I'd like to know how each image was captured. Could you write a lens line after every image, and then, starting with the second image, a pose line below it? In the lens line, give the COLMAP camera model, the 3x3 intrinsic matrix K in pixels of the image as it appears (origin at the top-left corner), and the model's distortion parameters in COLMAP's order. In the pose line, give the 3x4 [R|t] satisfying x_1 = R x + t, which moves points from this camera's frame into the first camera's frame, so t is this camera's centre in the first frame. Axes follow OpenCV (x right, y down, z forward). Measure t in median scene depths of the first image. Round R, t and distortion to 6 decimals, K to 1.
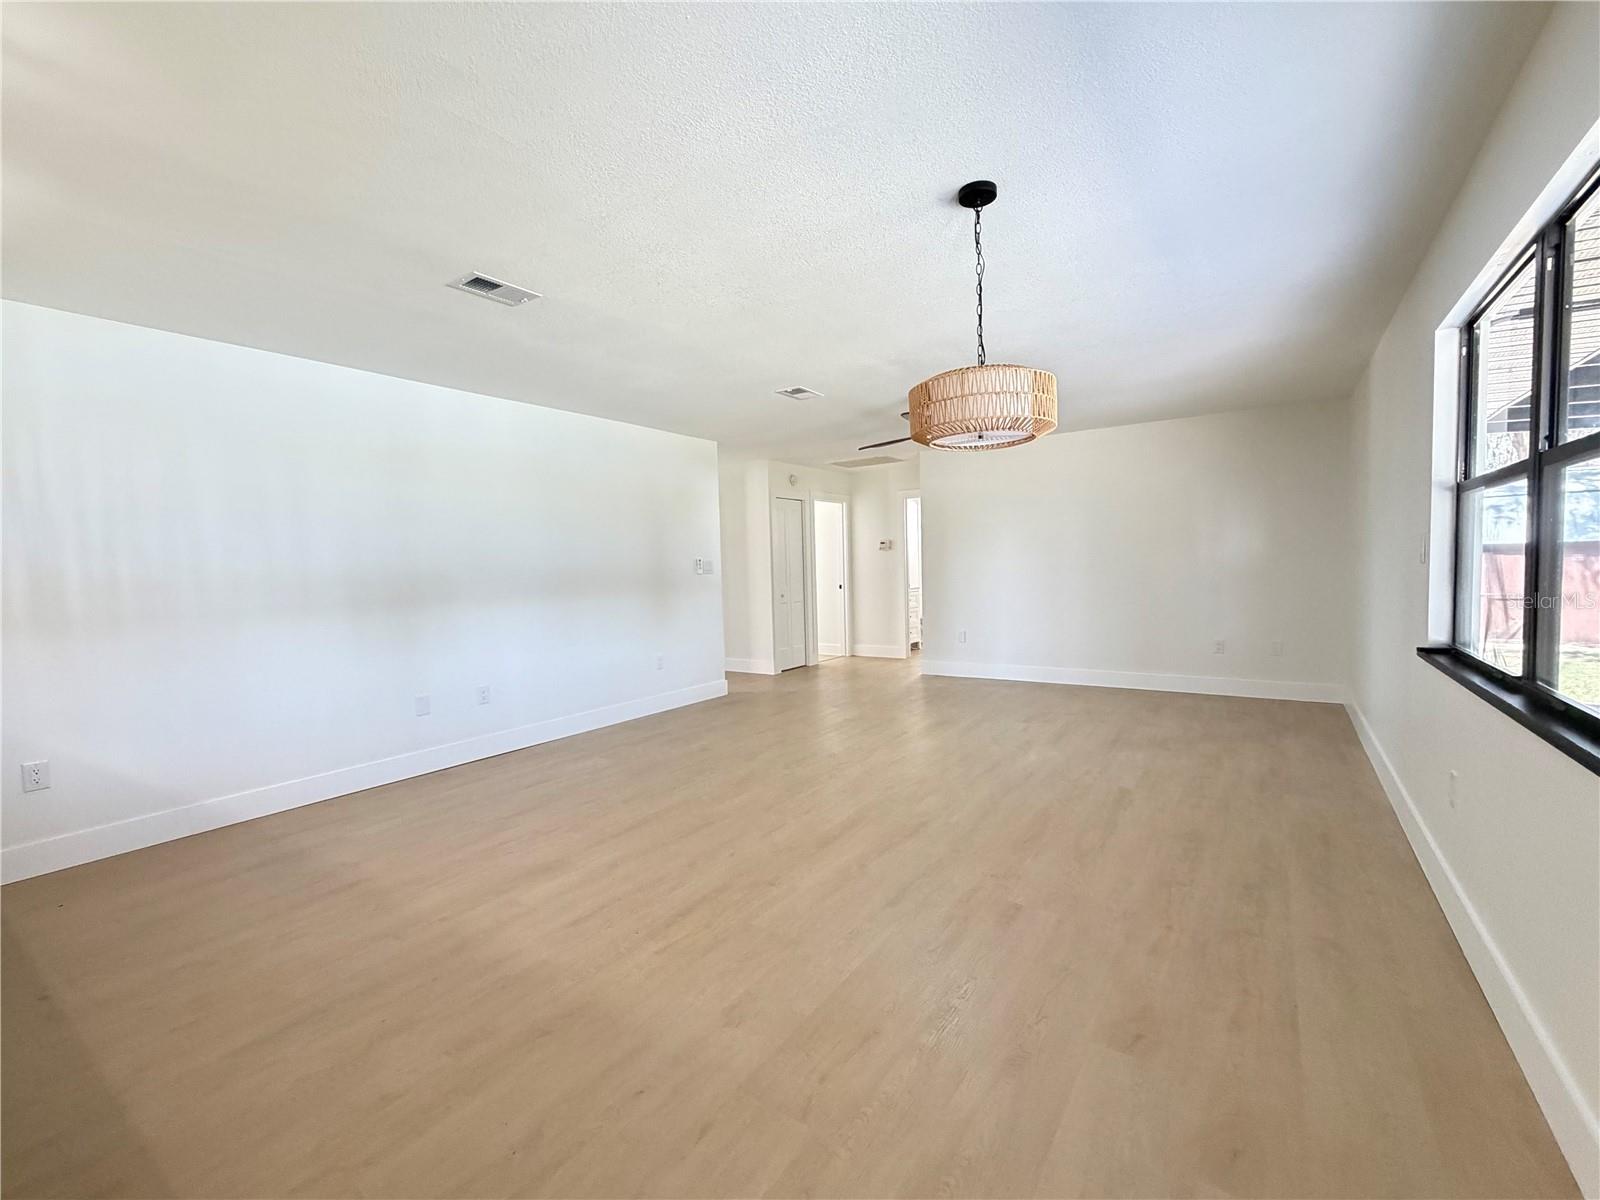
lens RADIAL K [[684.6, 0, 800.0], [0, 684.6, 600.0], [0, 0, 1]] dist [0.000296, -0.000611]
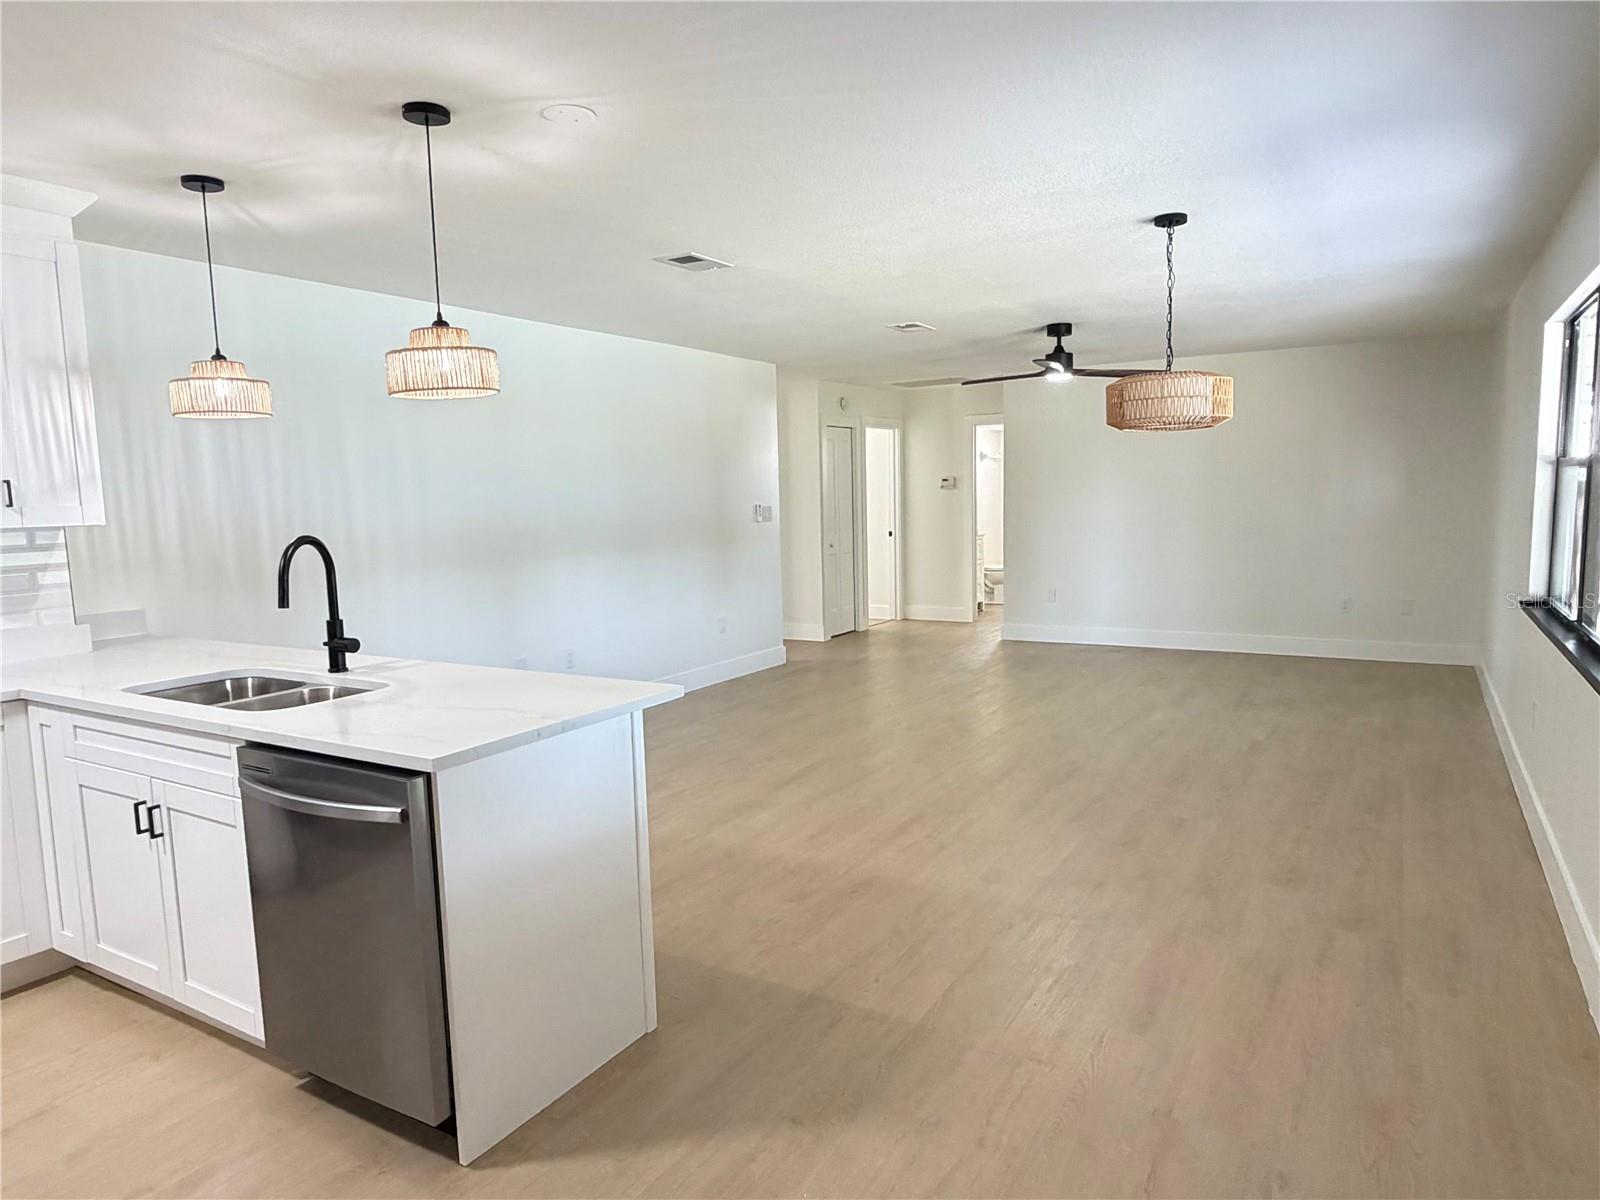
lens RADIAL K [[1006.9, 0, 800.0], [0, 1006.9, 600.0], [0, 0, 1]] dist [-0.000733, 0.002580]
pose [[0.998264, -0.002067, 0.058862, -0.190962], [-0.001185, 0.998477, 0.055156, -0.011190], [-0.058886, -0.055130, 0.996741, -0.290918]]
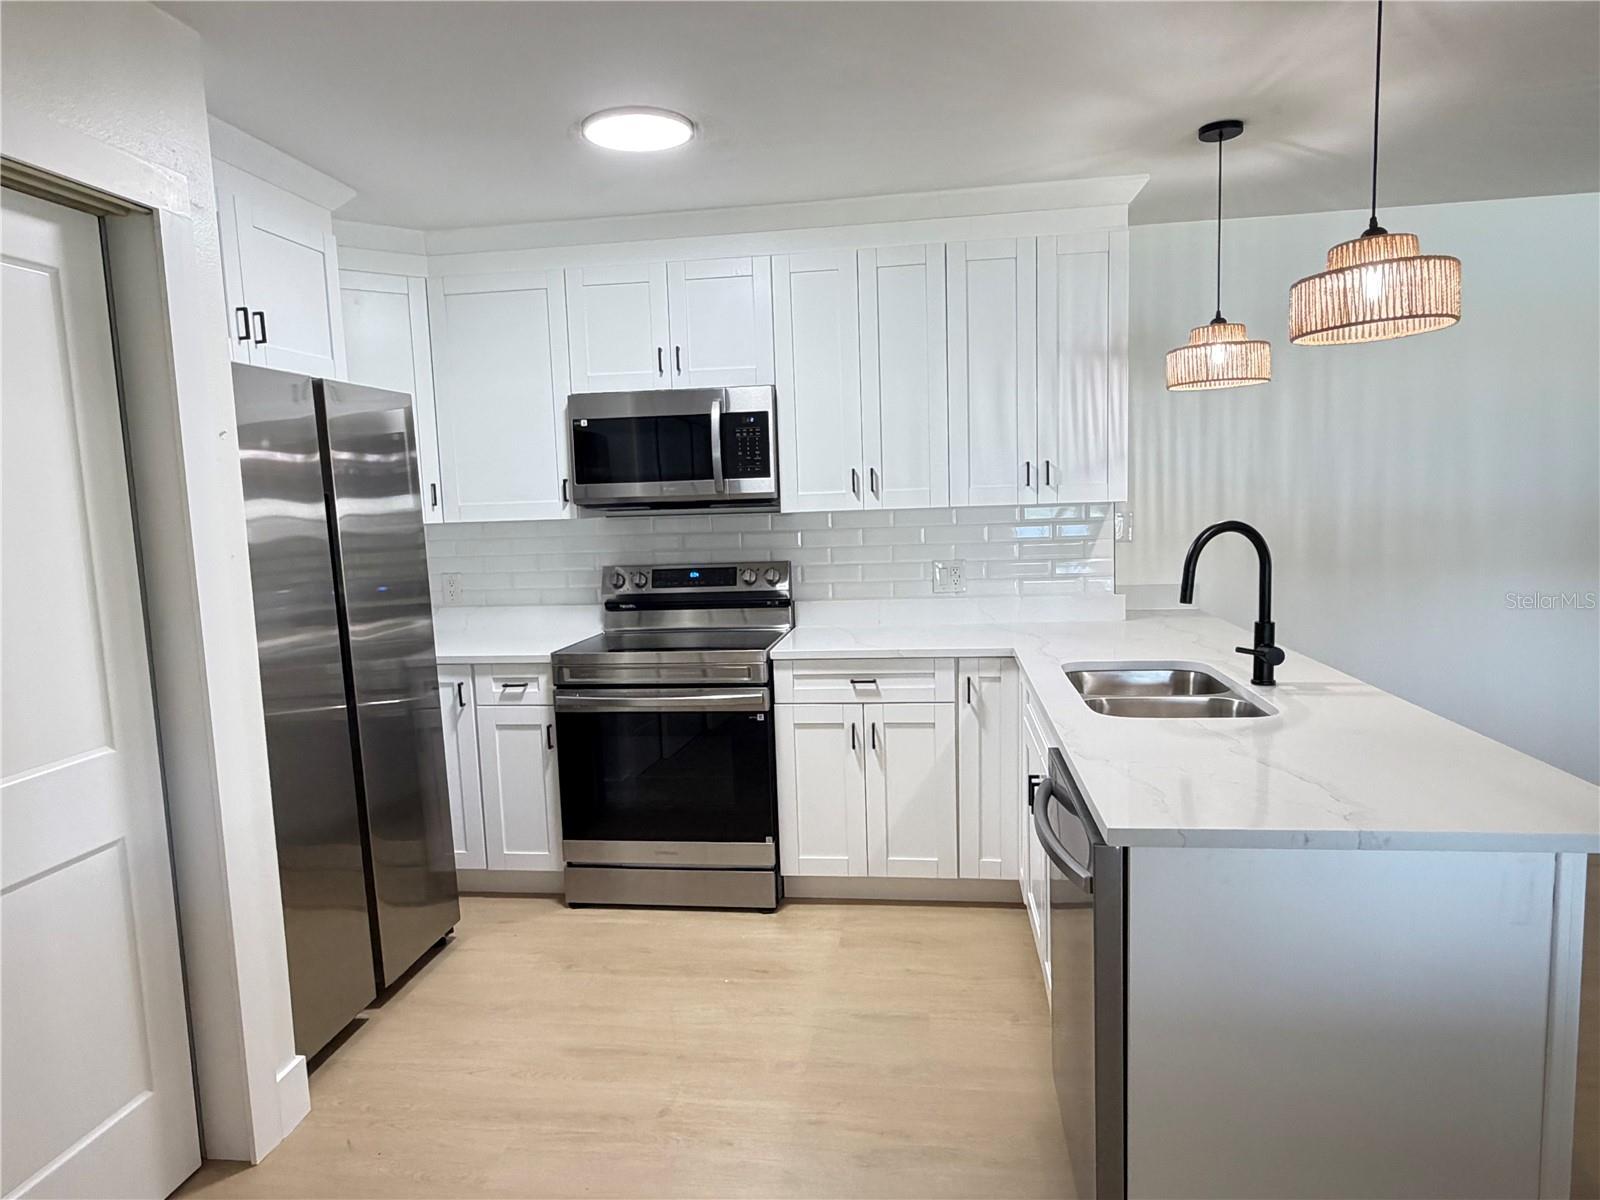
lens RADIAL K [[1006.9, 0, 800.0], [0, 1006.9, 600.0], [0, 0, 1]] dist [-0.000733, 0.002580]
pose [[0.441079, 0.110148, -0.890684, -0.100804], [-0.028038, 0.993647, 0.108996, -0.023665], [0.897030, -0.023103, 0.441365, -0.125257]]
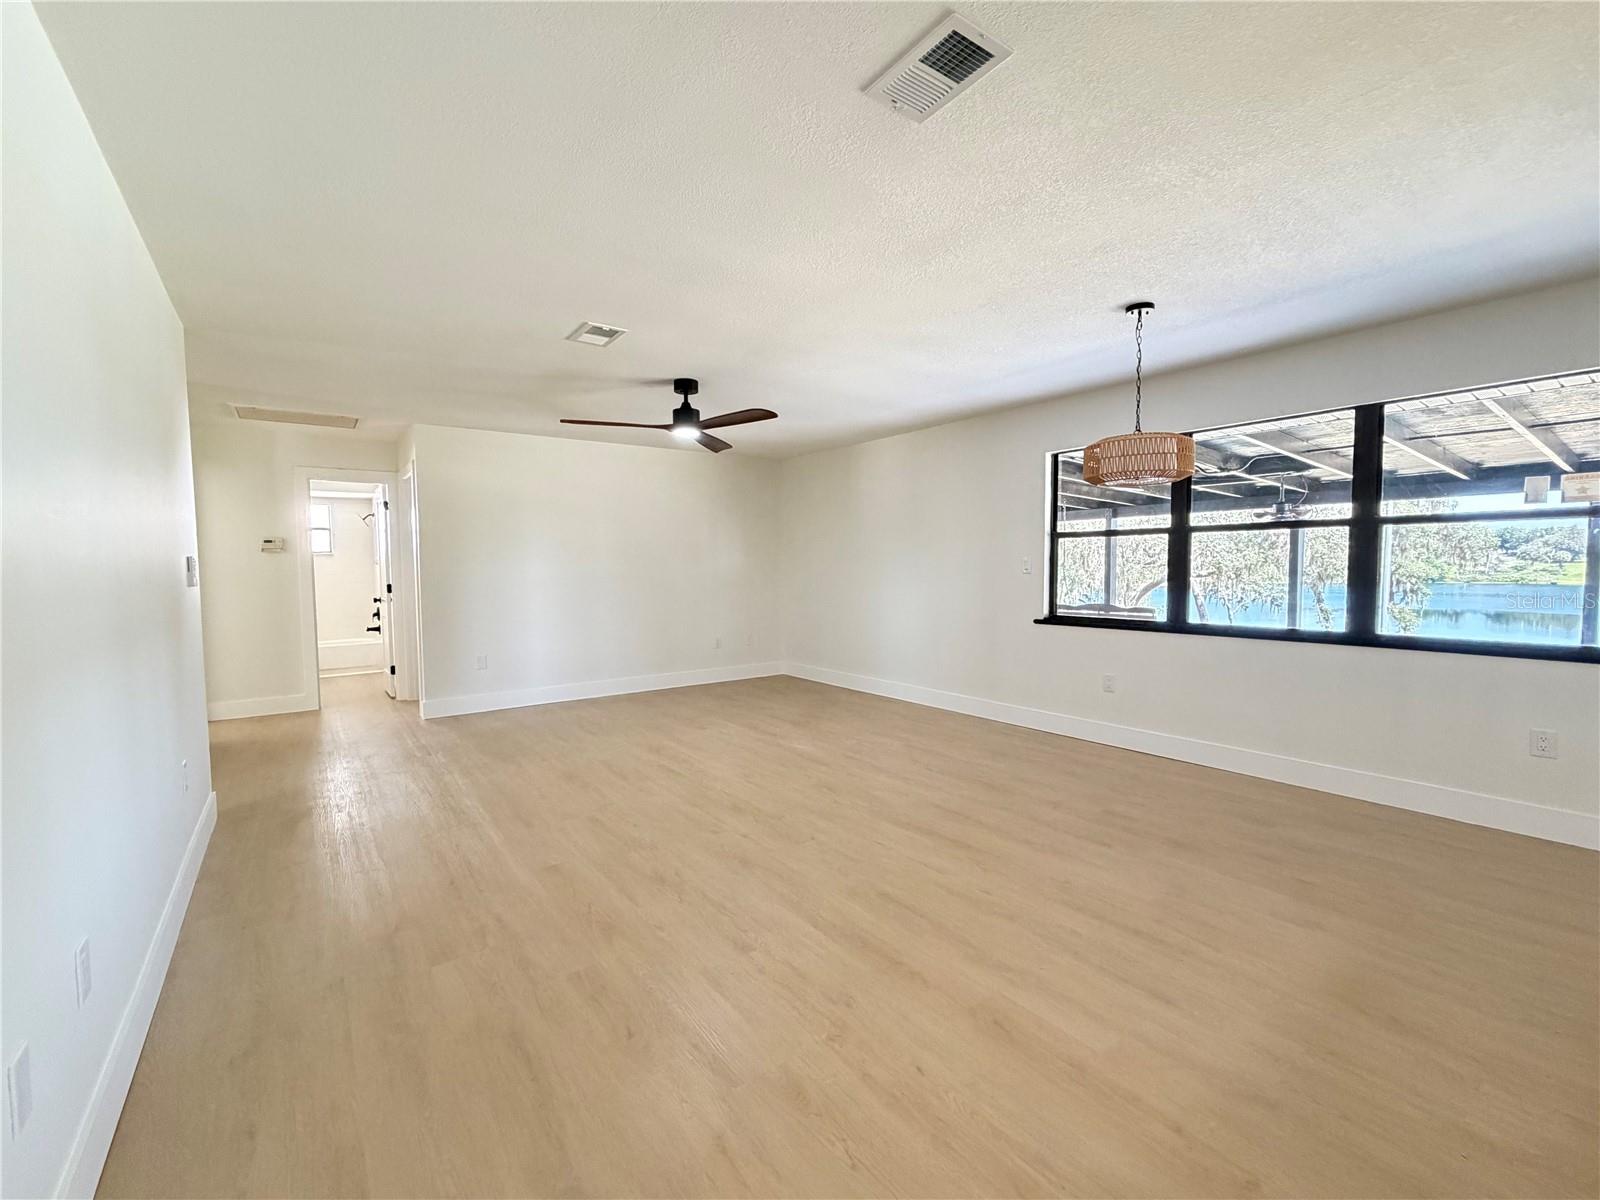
lens RADIAL K [[684.6, 0, 800.0], [0, 684.6, 600.0], [0, 0, 1]] dist [0.000296, -0.000611]
pose [[0.336907, -0.023263, 0.941251, -0.521080], [0.047251, 0.998853, 0.007774, -0.012611], [-0.940352, 0.041856, 0.337620, 0.473168]]
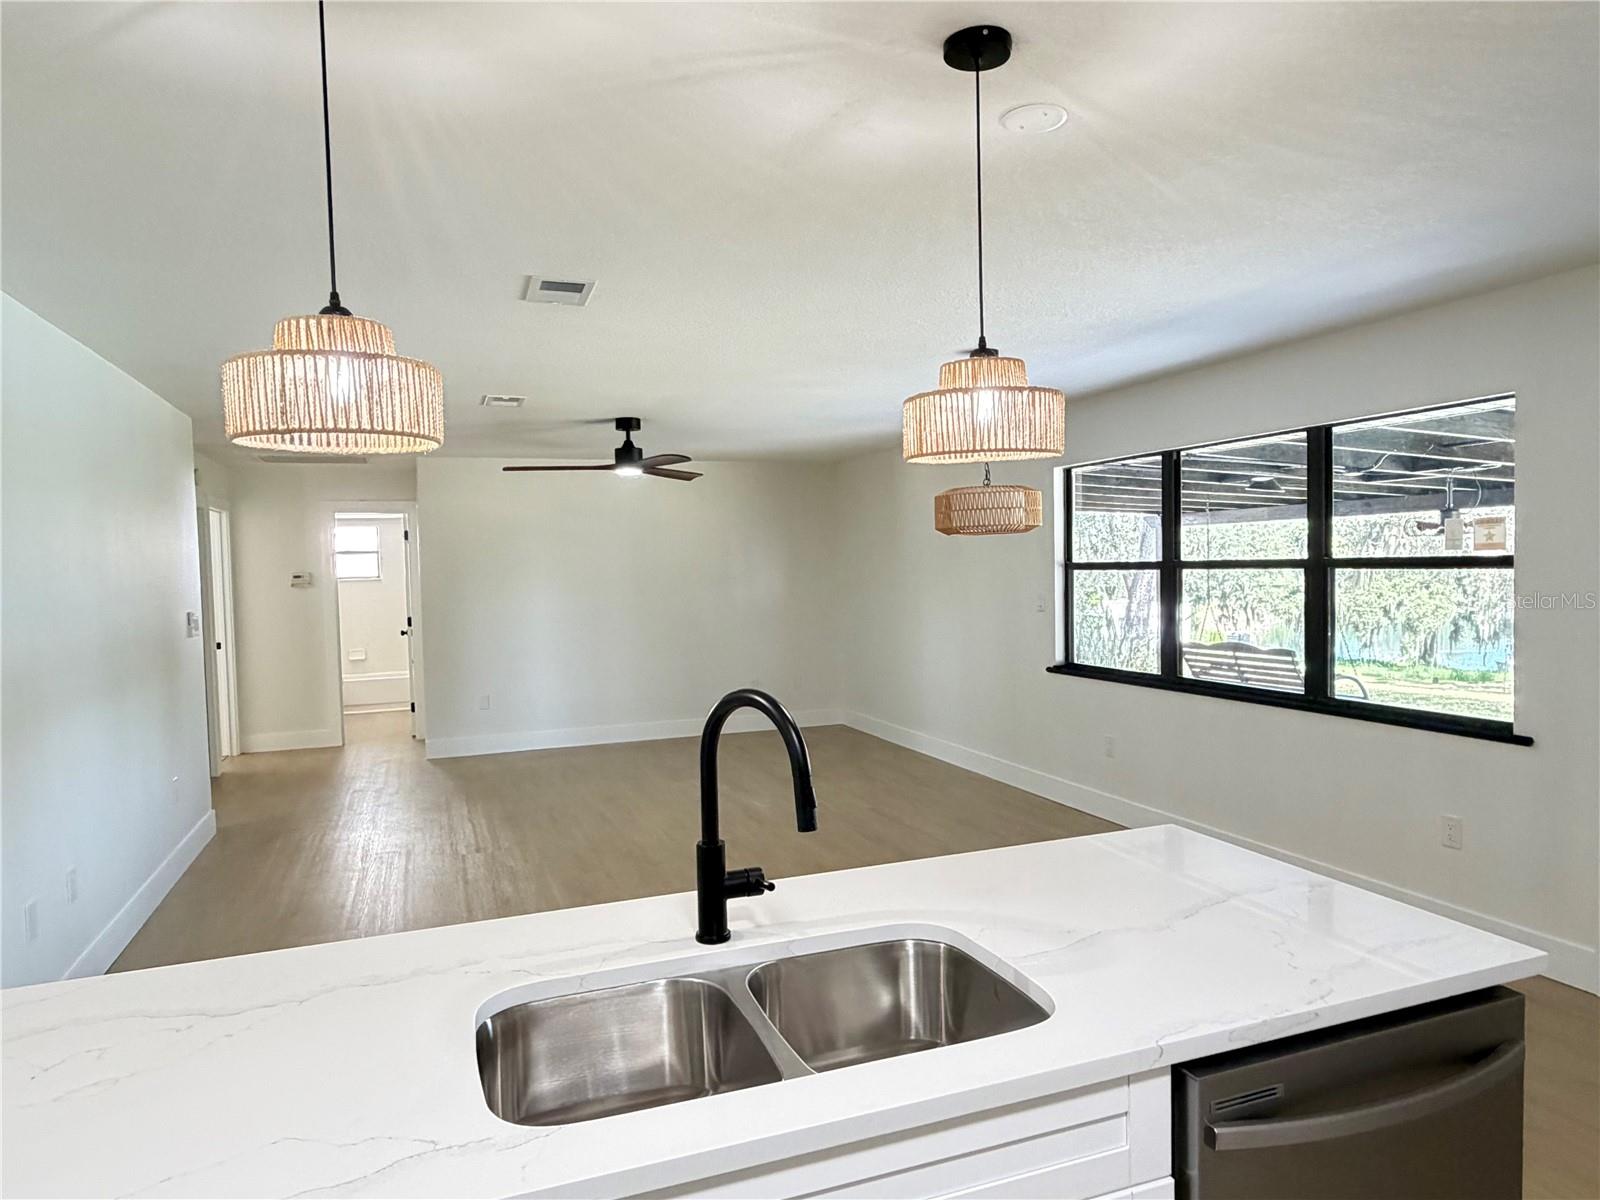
lens RADIAL K [[1007.8, 0, 800.0], [0, 1007.8, 600.0], [0, 0, 1]] dist [0.002085, -0.022874]
pose [[0.578603, -0.013835, 0.815492, -0.624115], [0.047639, 0.998722, -0.016857, -0.033530], [-0.814217, 0.048603, 0.578523, 0.062149]]
